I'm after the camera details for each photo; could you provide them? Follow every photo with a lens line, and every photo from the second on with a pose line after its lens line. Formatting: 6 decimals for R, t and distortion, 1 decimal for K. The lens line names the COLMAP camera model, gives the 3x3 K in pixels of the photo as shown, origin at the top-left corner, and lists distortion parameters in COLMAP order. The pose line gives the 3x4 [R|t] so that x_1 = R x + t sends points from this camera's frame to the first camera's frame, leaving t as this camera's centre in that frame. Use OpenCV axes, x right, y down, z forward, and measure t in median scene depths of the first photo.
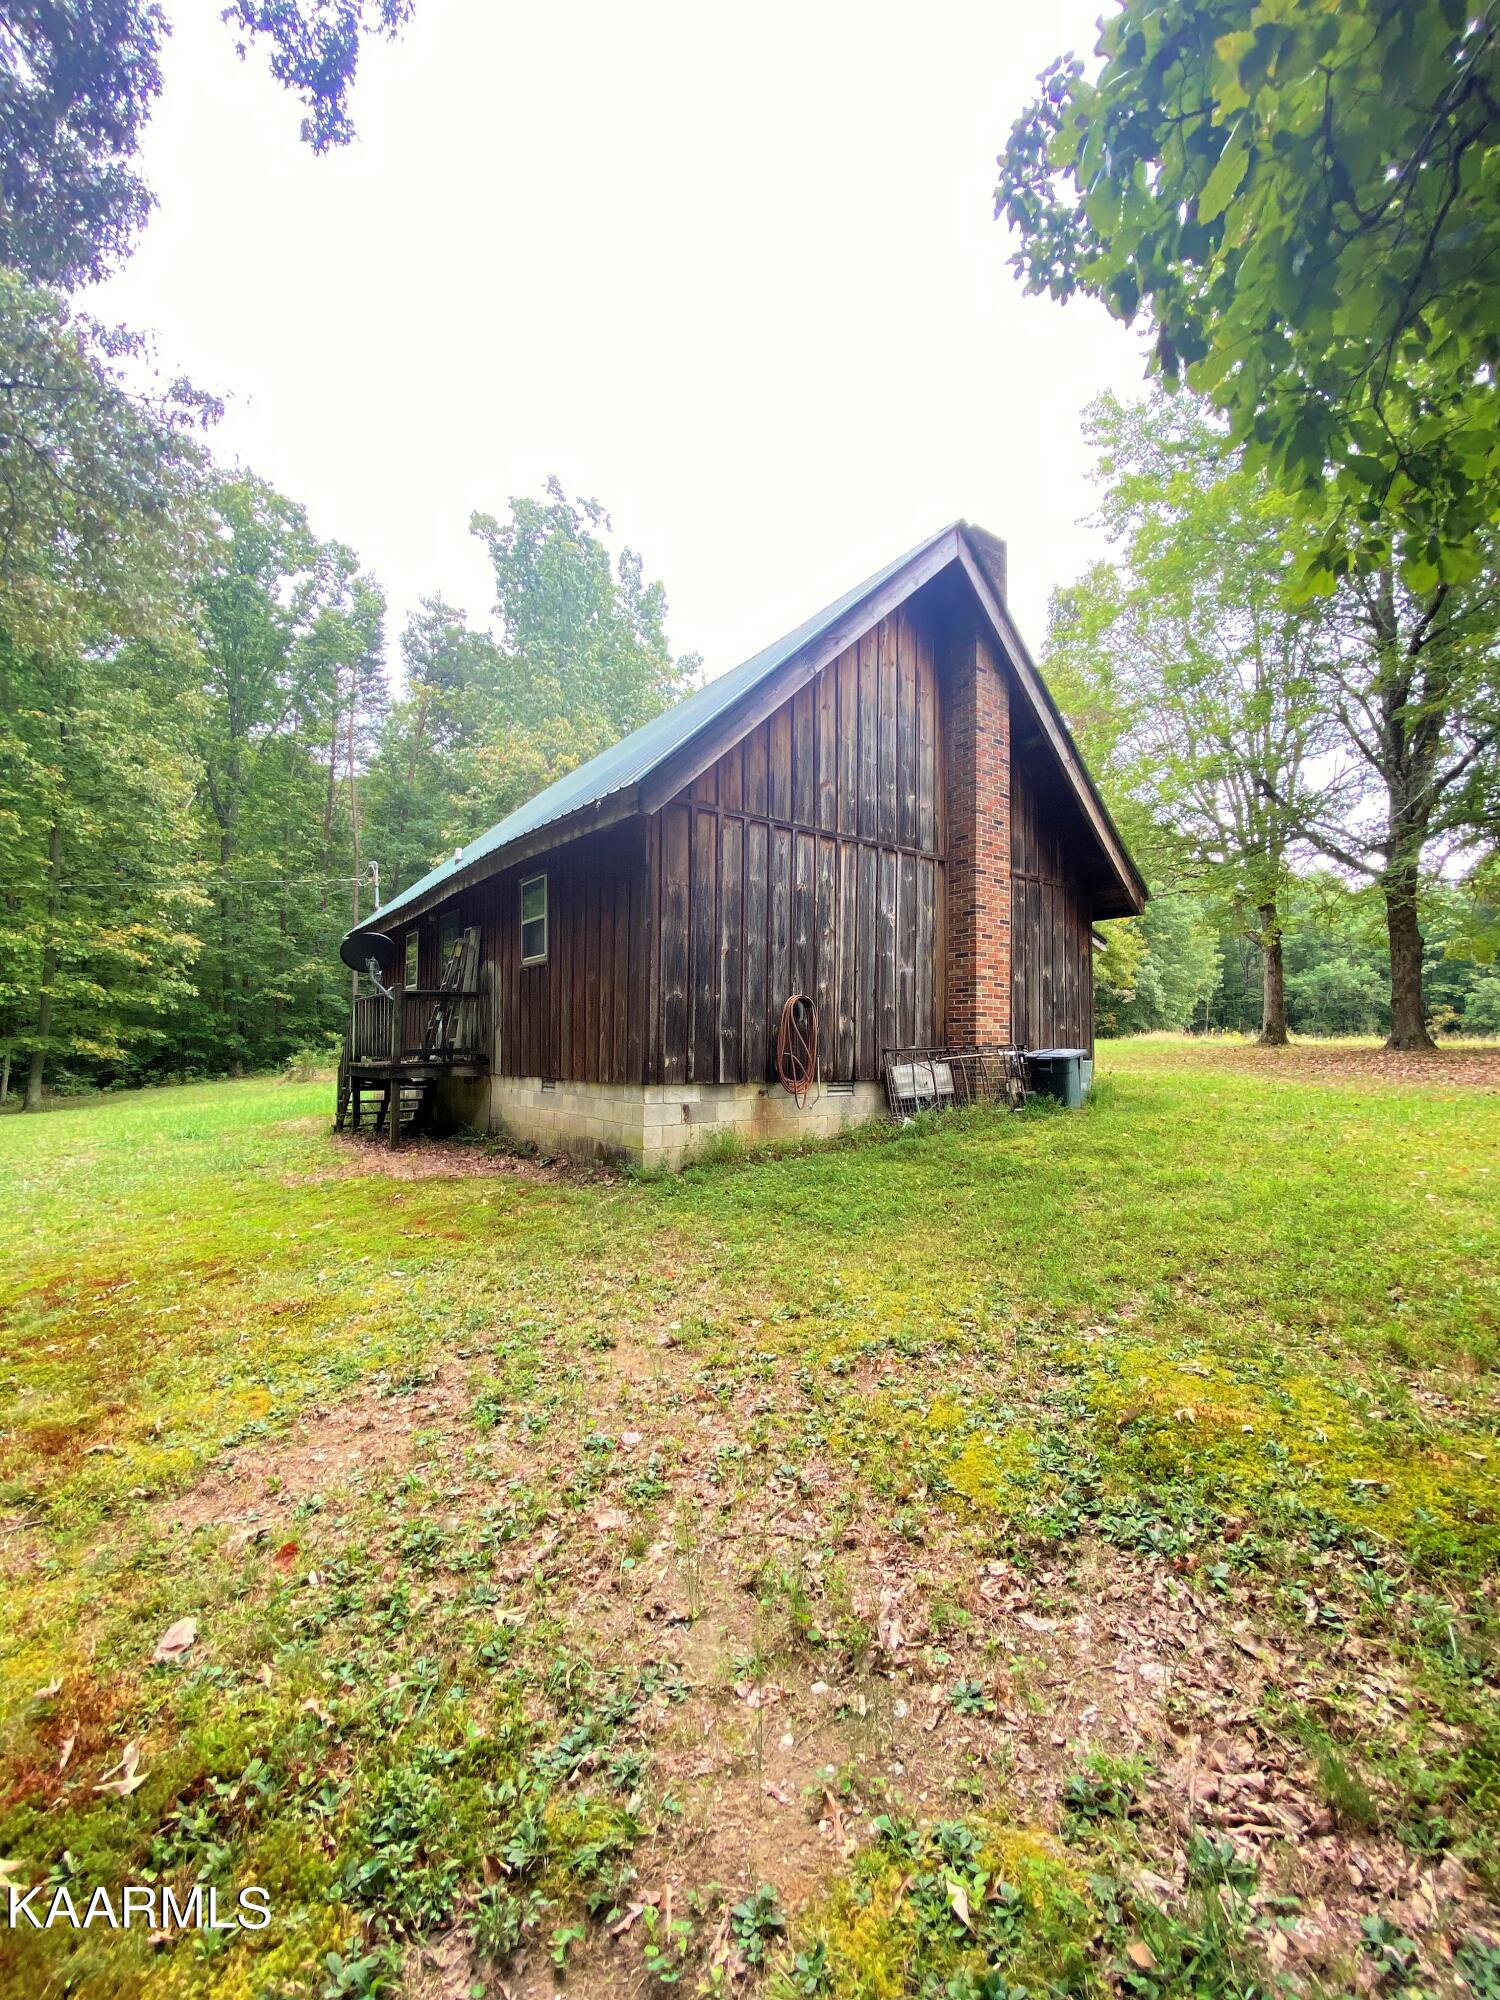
lens RADIAL K [[814.2, 0, 749.9], [0, 814.2, 1000.6], [0, 0, 1]] dist [0.000314, 0.000005]
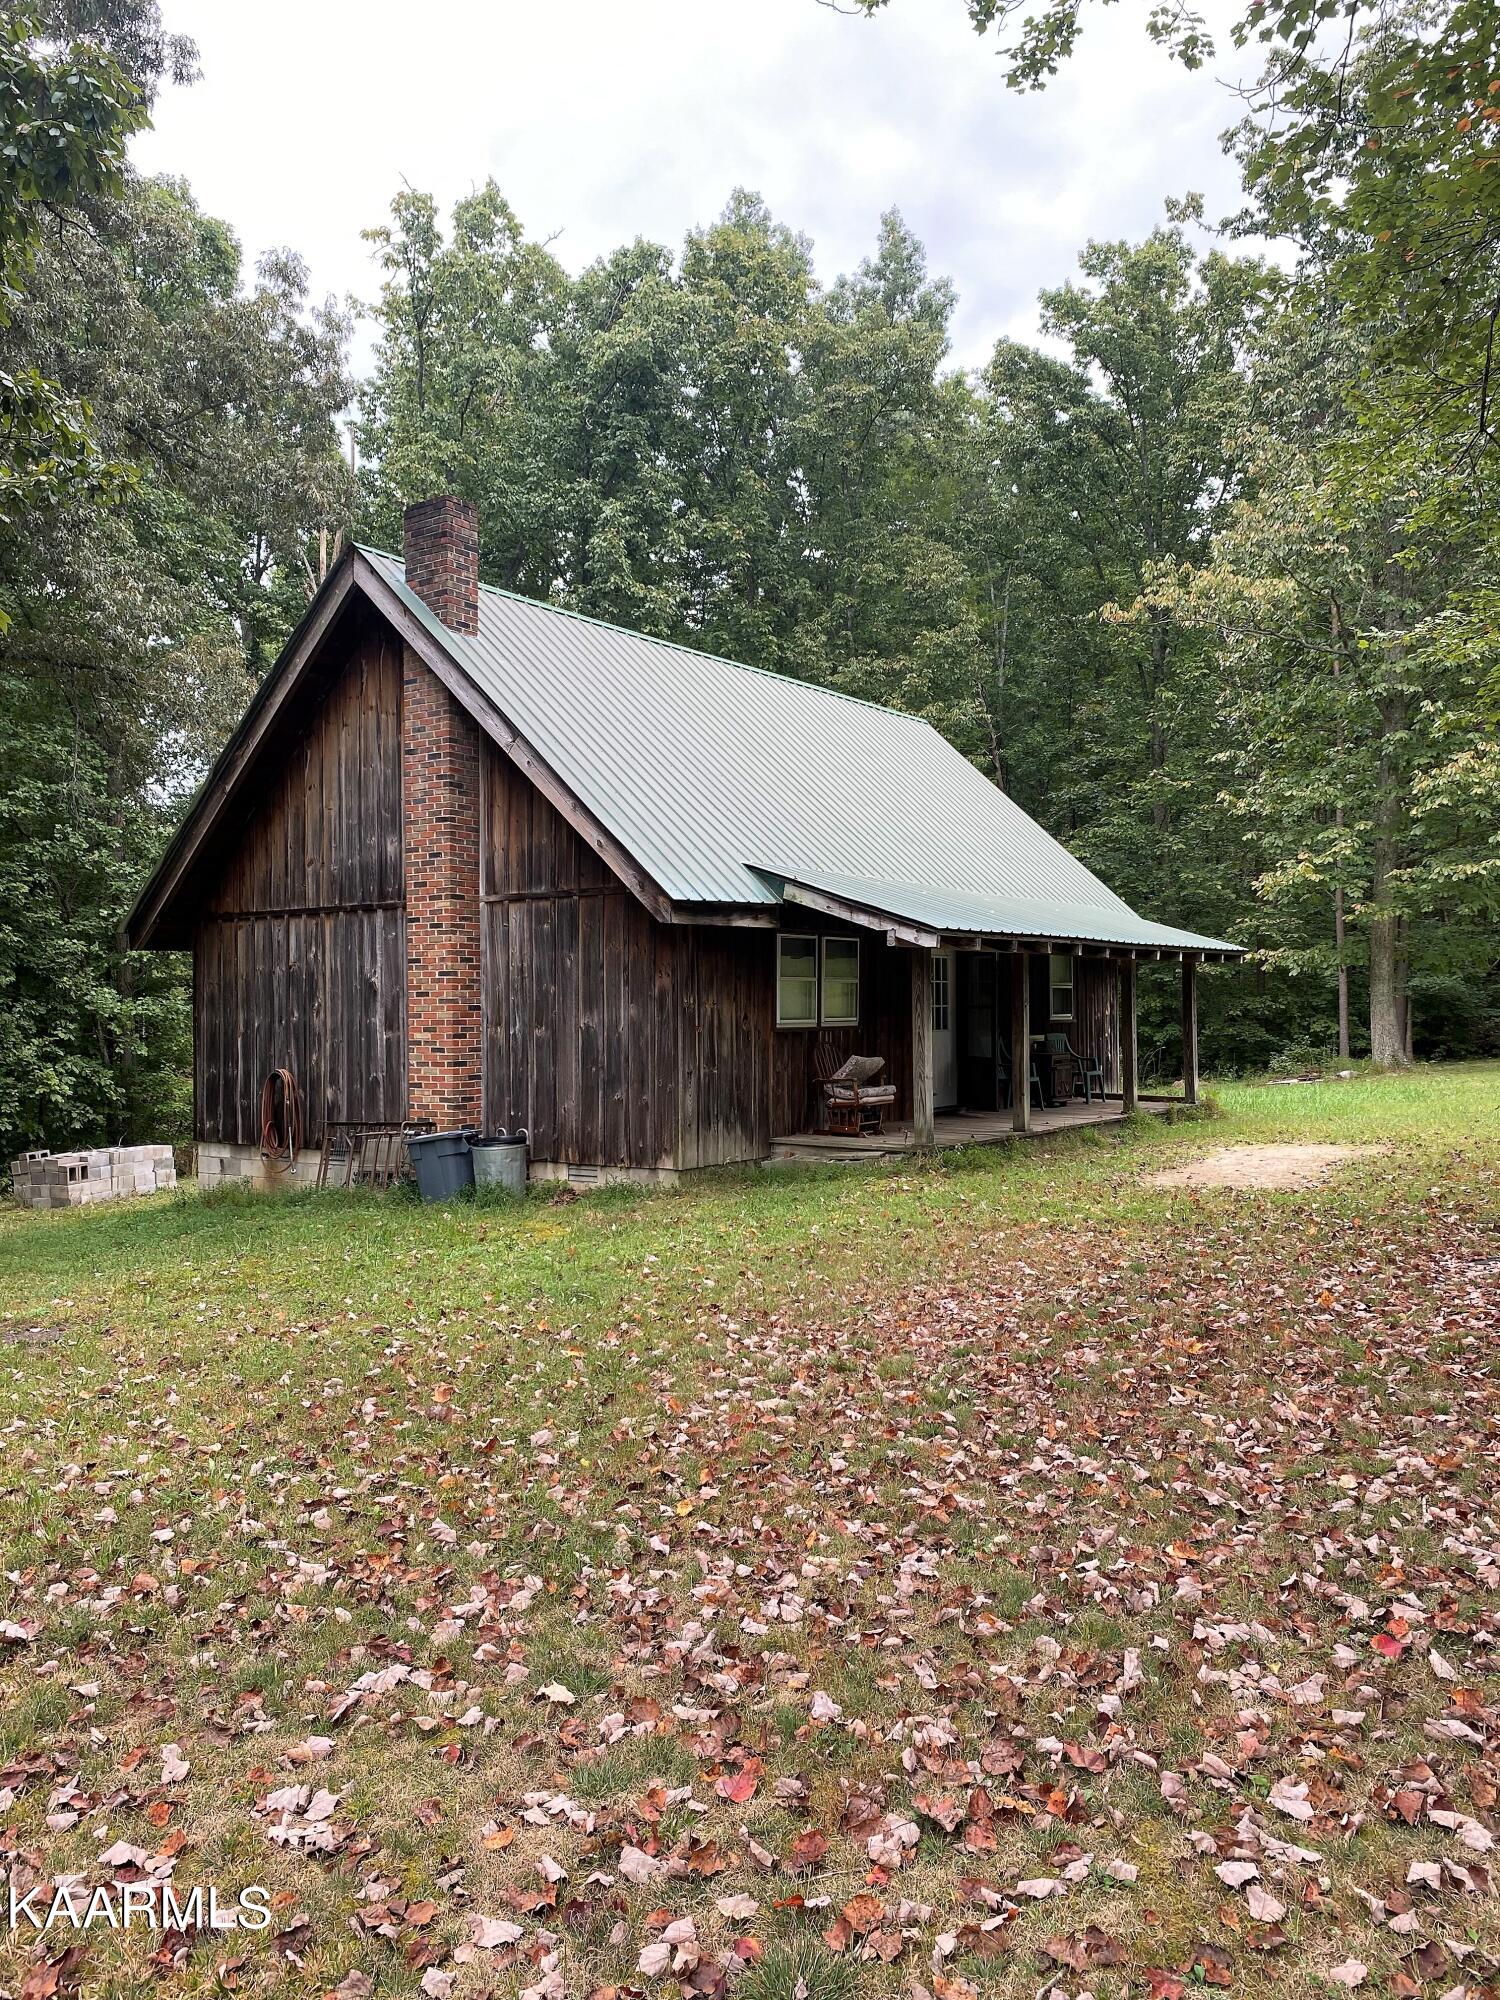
lens RADIAL K [[1516.8, 0, 749.8], [0, 1516.8, 1001.0], [0, 0, 1]] dist [-0.001199, -0.000094]
pose [[0.351158, -0.010963, -0.936252, 2.079190], [0.082497, 0.996405, 0.019274, -0.080960], [0.932675, -0.084007, 0.350800, 0.828034]]
